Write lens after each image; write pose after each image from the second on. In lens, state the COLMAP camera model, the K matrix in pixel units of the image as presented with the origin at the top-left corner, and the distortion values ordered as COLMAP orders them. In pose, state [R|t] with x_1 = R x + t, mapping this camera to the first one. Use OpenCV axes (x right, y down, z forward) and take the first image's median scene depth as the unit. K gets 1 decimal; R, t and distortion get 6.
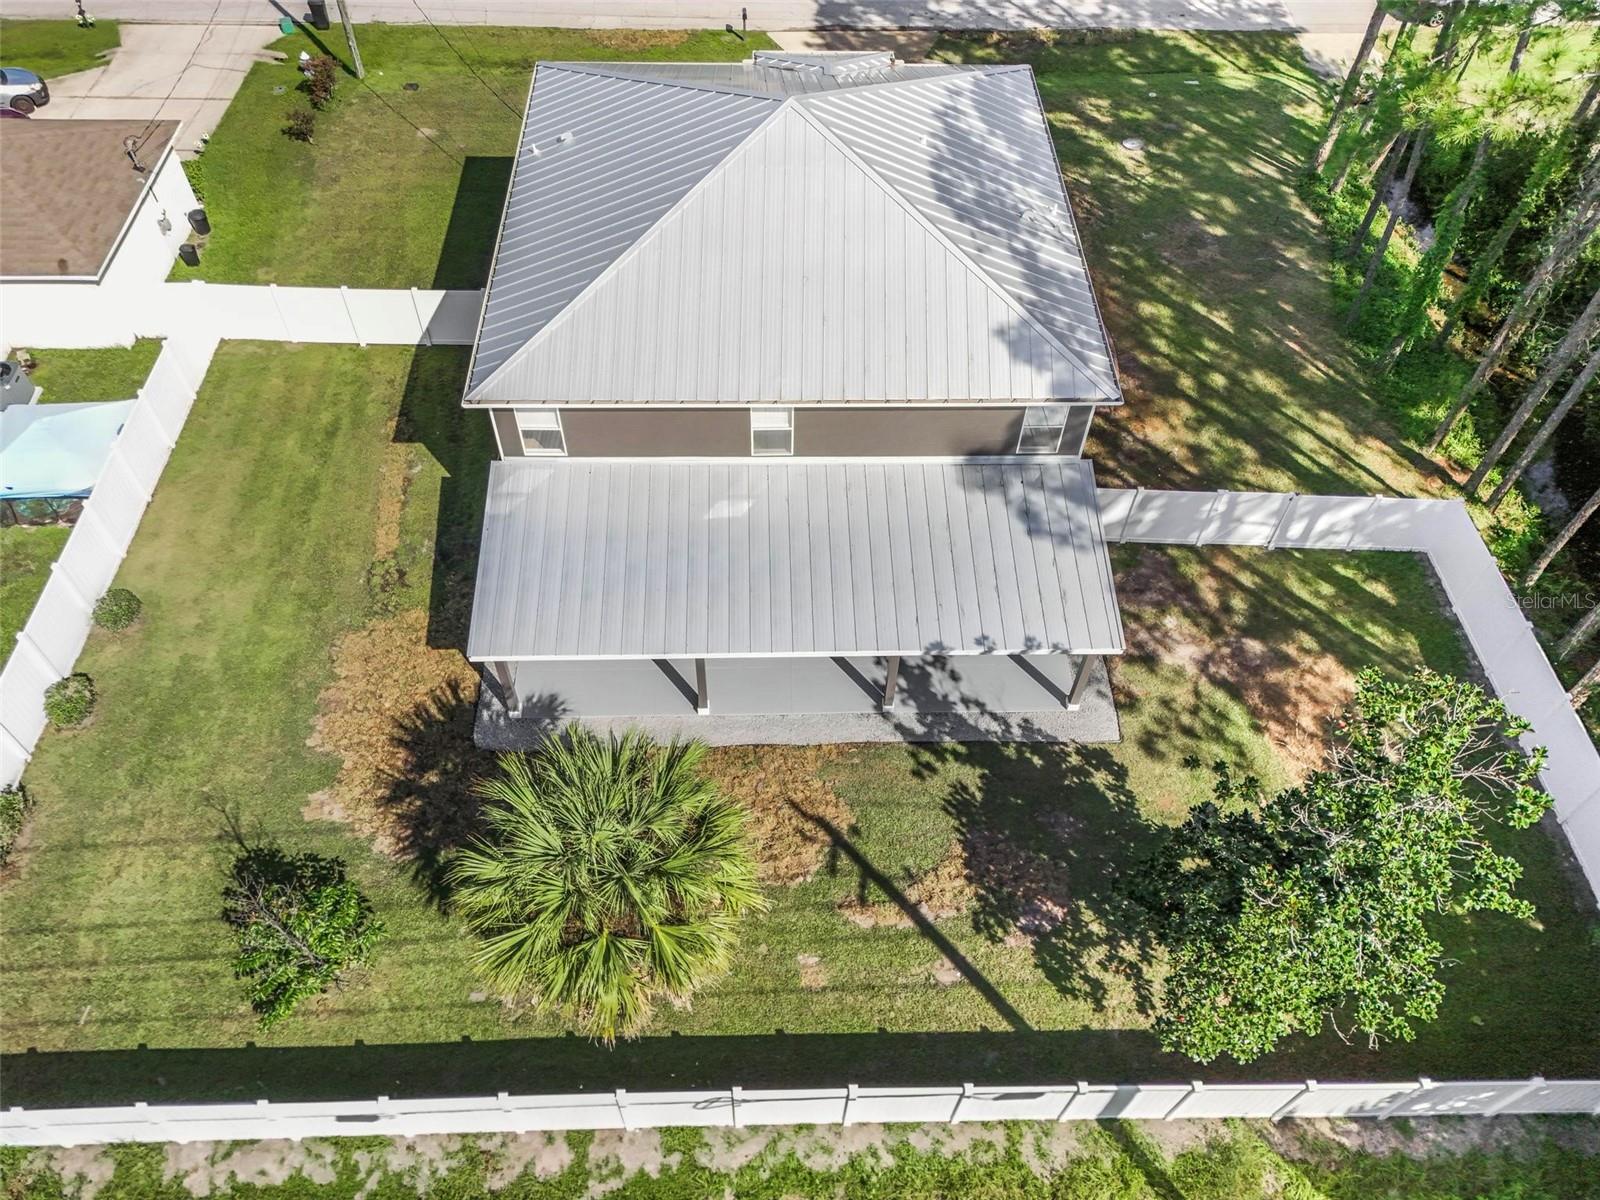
lens RADIAL K [[1172.1, 0, 800.7], [0, 1172.1, 605.8], [0, 0, 1]] dist [0.075793, -0.063056]
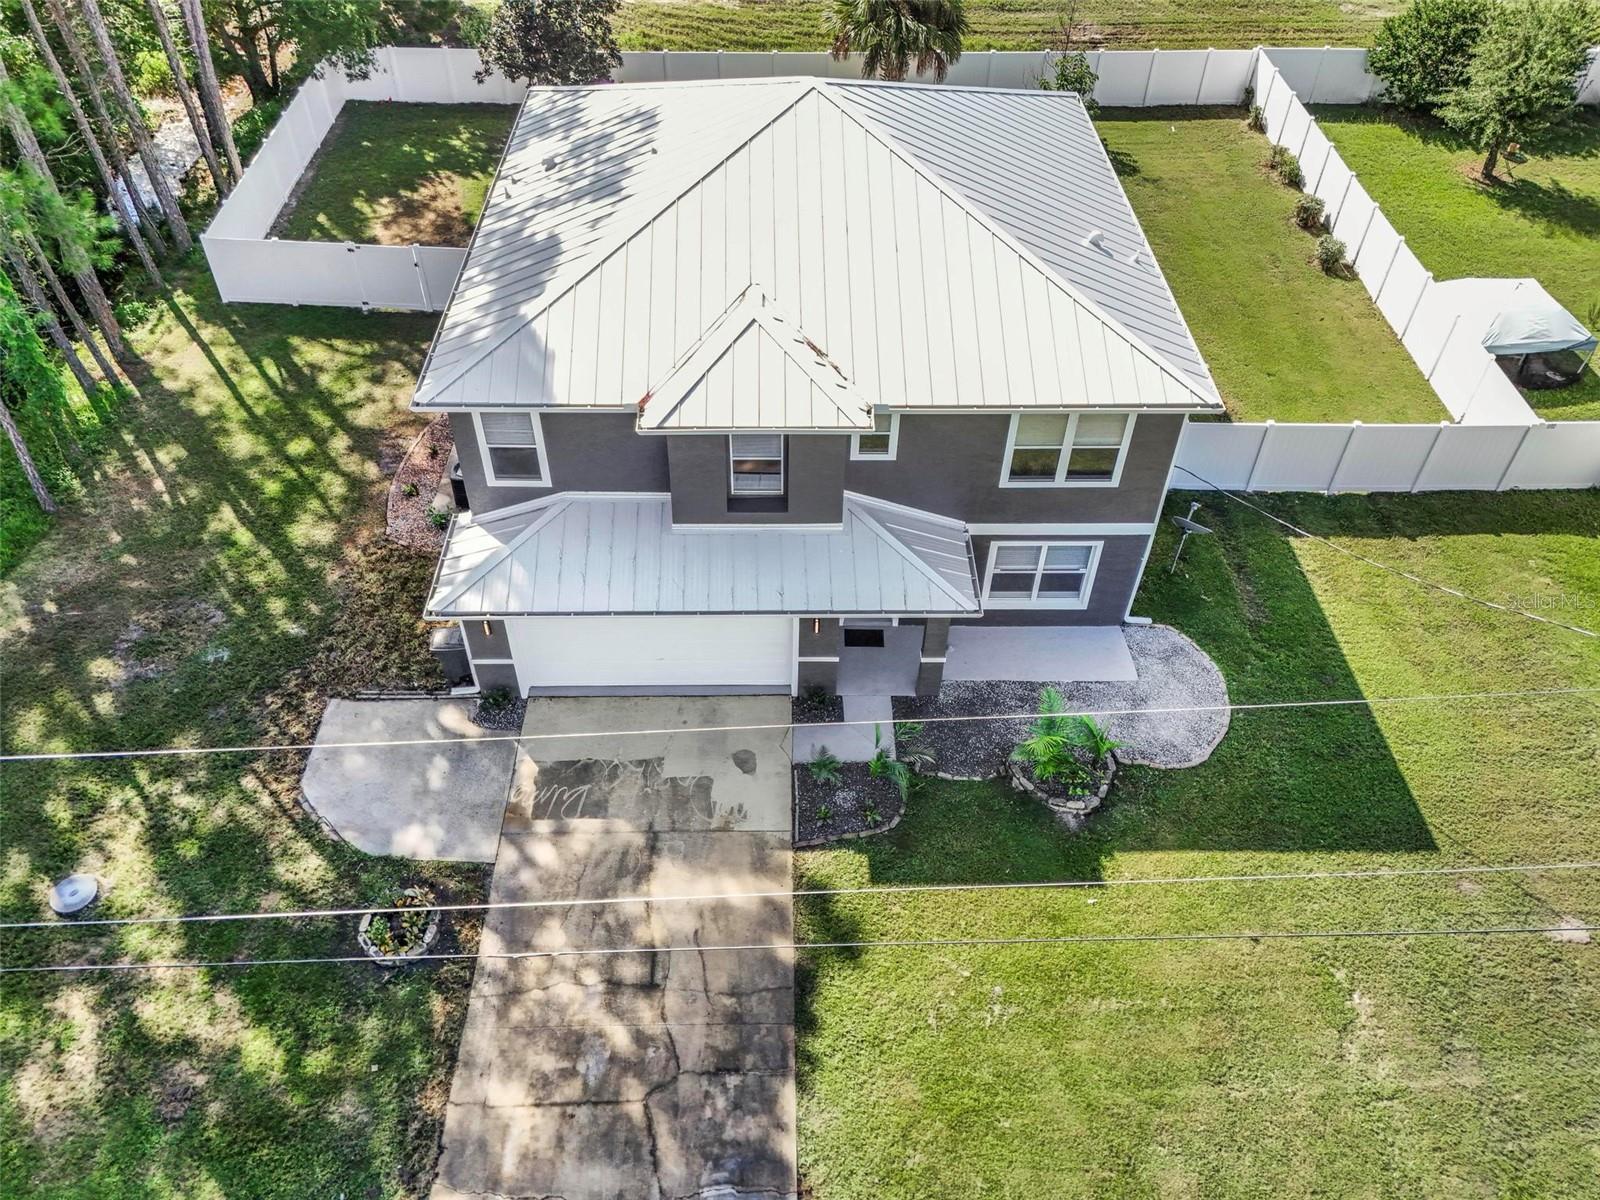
lens RADIAL K [[1172.1, 0, 798.1], [0, 1172.1, 602.8], [0, 0, 1]] dist [0.075793, -0.063056]
pose [[-0.999309, -0.032516, -0.018024, 0.010568], [-0.014339, -0.110206, 0.993805, -1.332832], [-0.034301, 0.993377, 0.109664, 1.285583]]
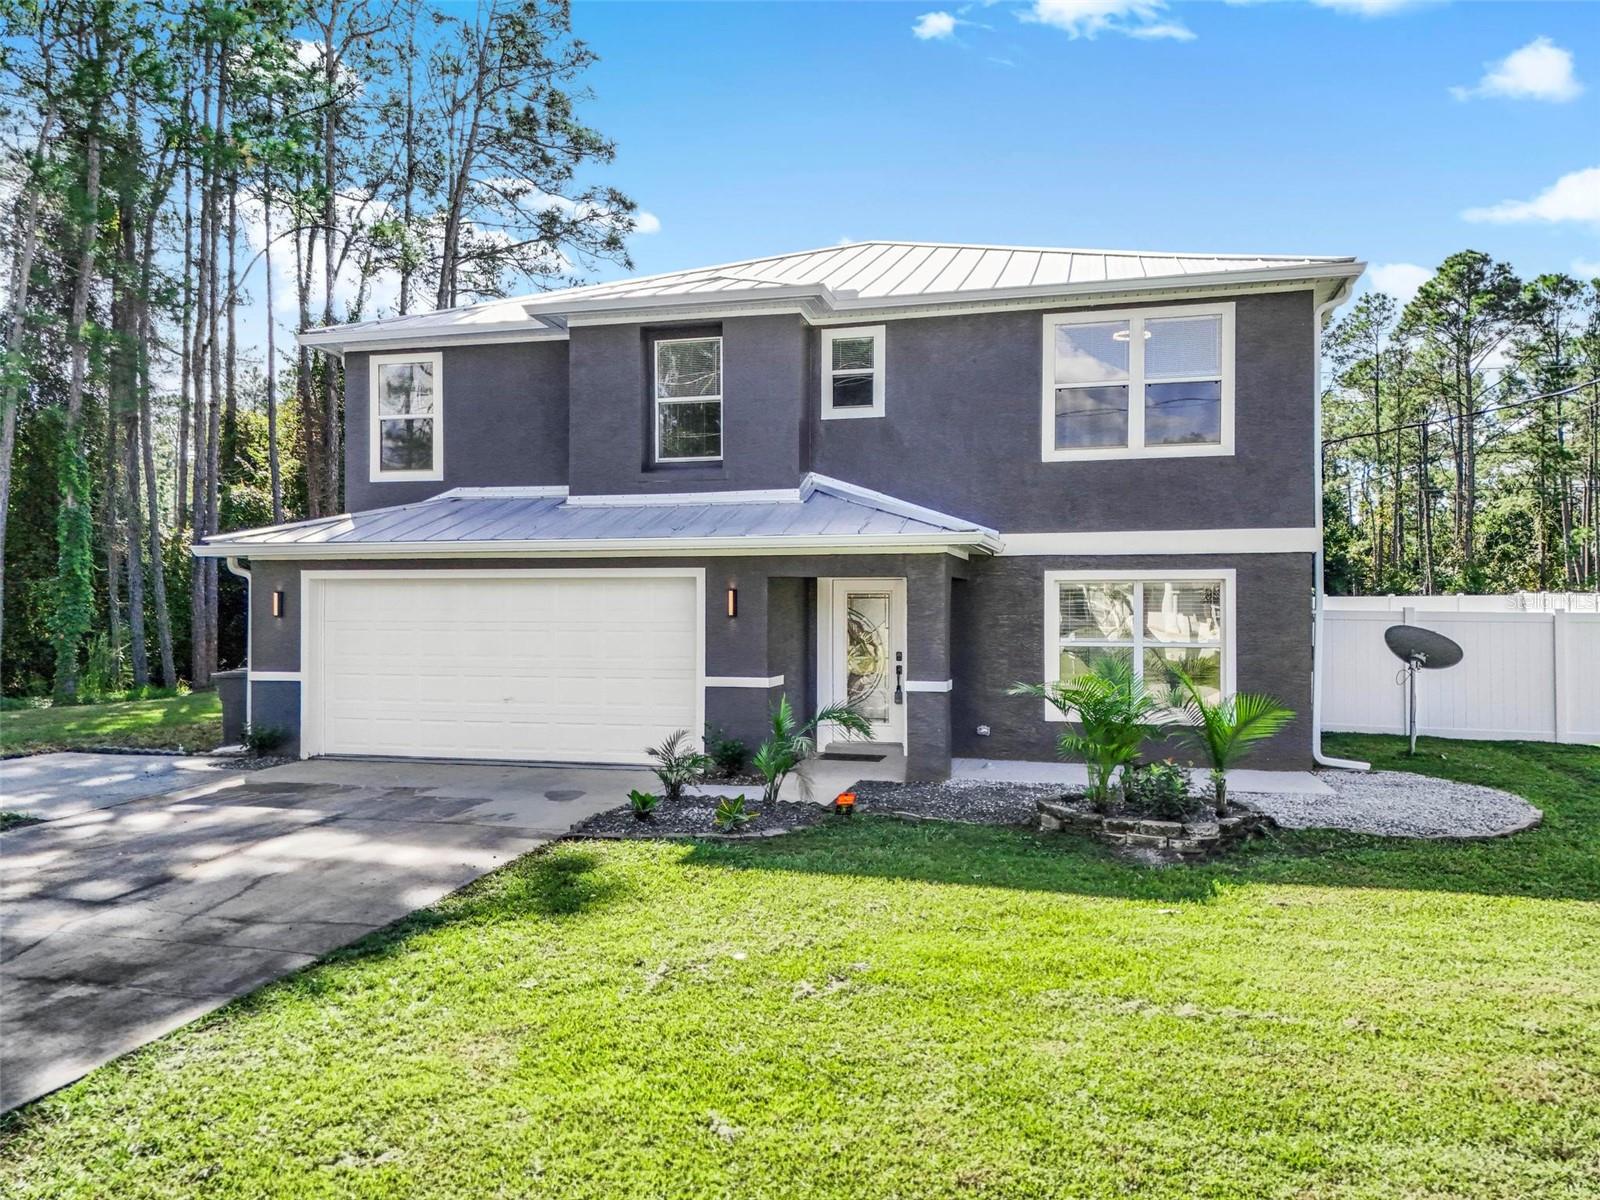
lens RADIAL K [[1172.1, 0, 800.3], [0, 1172.1, 605.4], [0, 0, 1]] dist [0.075793, -0.063056]
pose [[-0.959863, -0.022446, 0.279571, -0.189227], [0.207162, 0.615215, 0.760654, -0.904001], [-0.189070, 0.788040, -0.585872, 1.685410]]
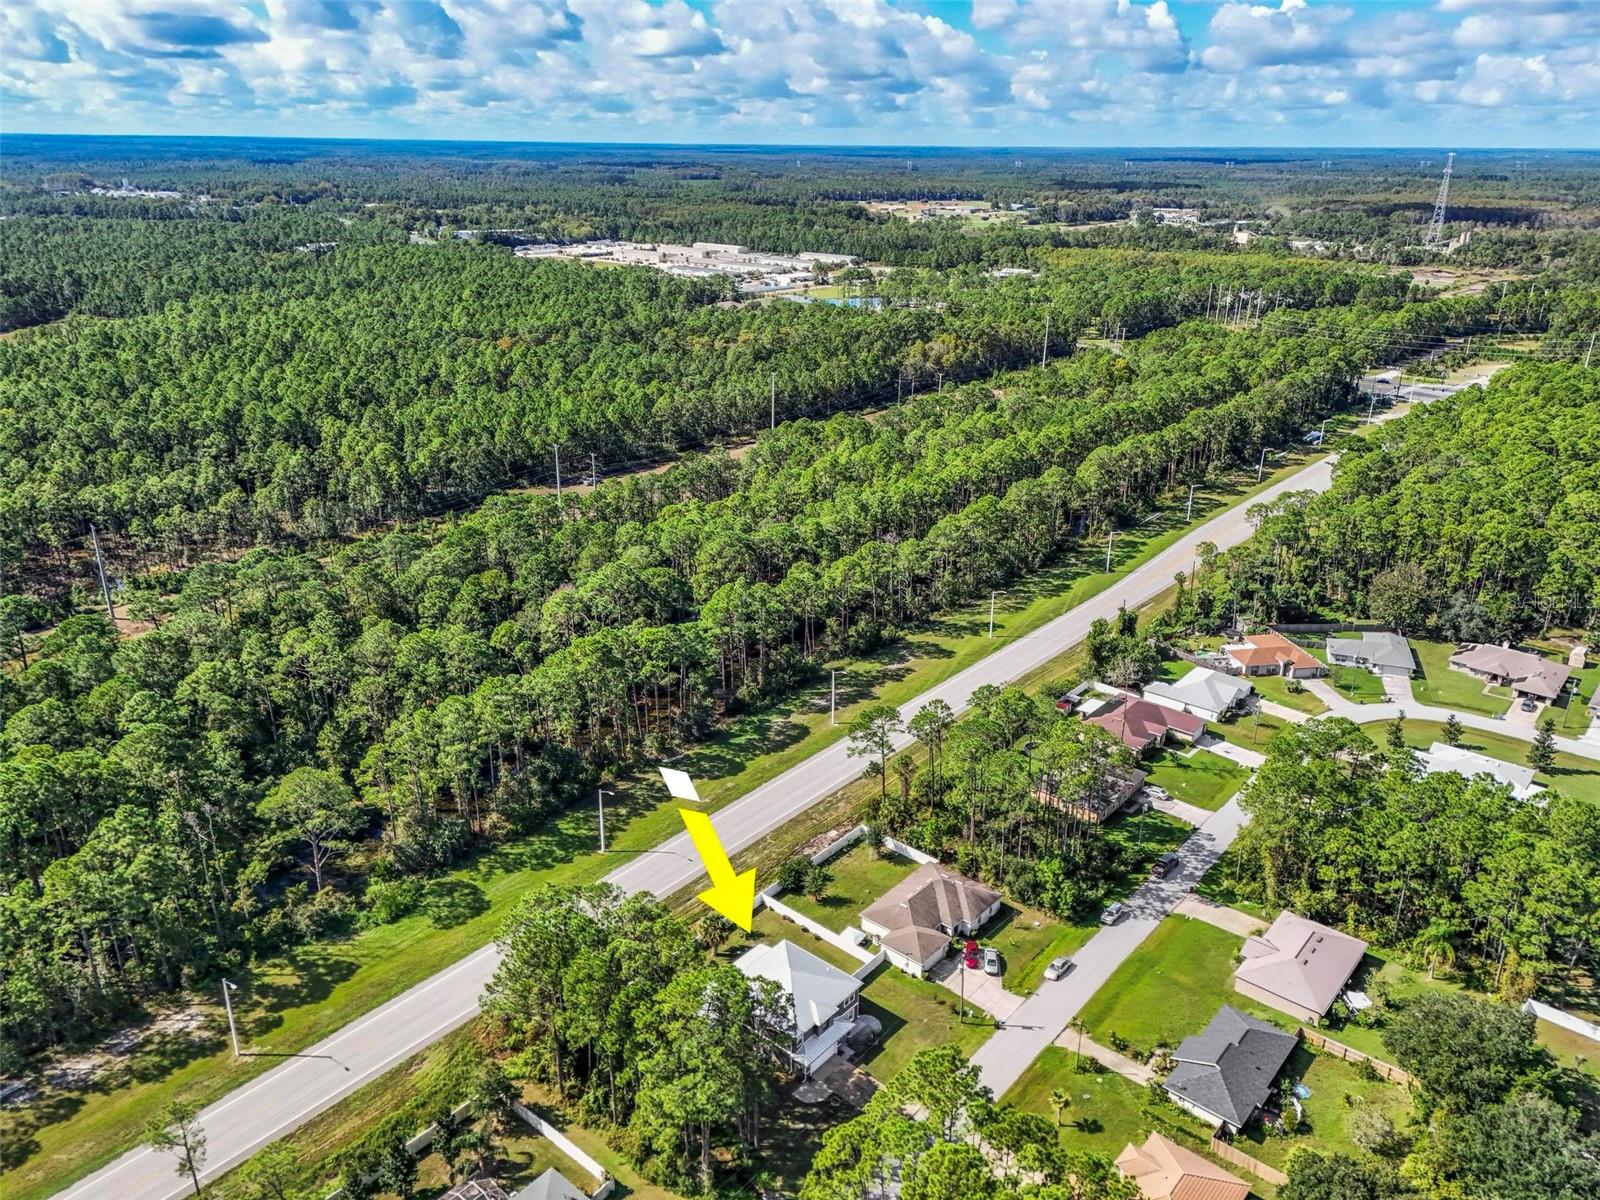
lens RADIAL K [[1172.1, 0, 794.2], [0, 1172.1, 595.1], [0, 0, 1]] dist [0.075793, -0.063056]
pose [[-0.669792, 0.243125, -0.701619, 3.580046], [-0.596508, 0.386543, 0.703394, -5.209074], [0.442218, 0.889649, -0.113878, 0.043736]]
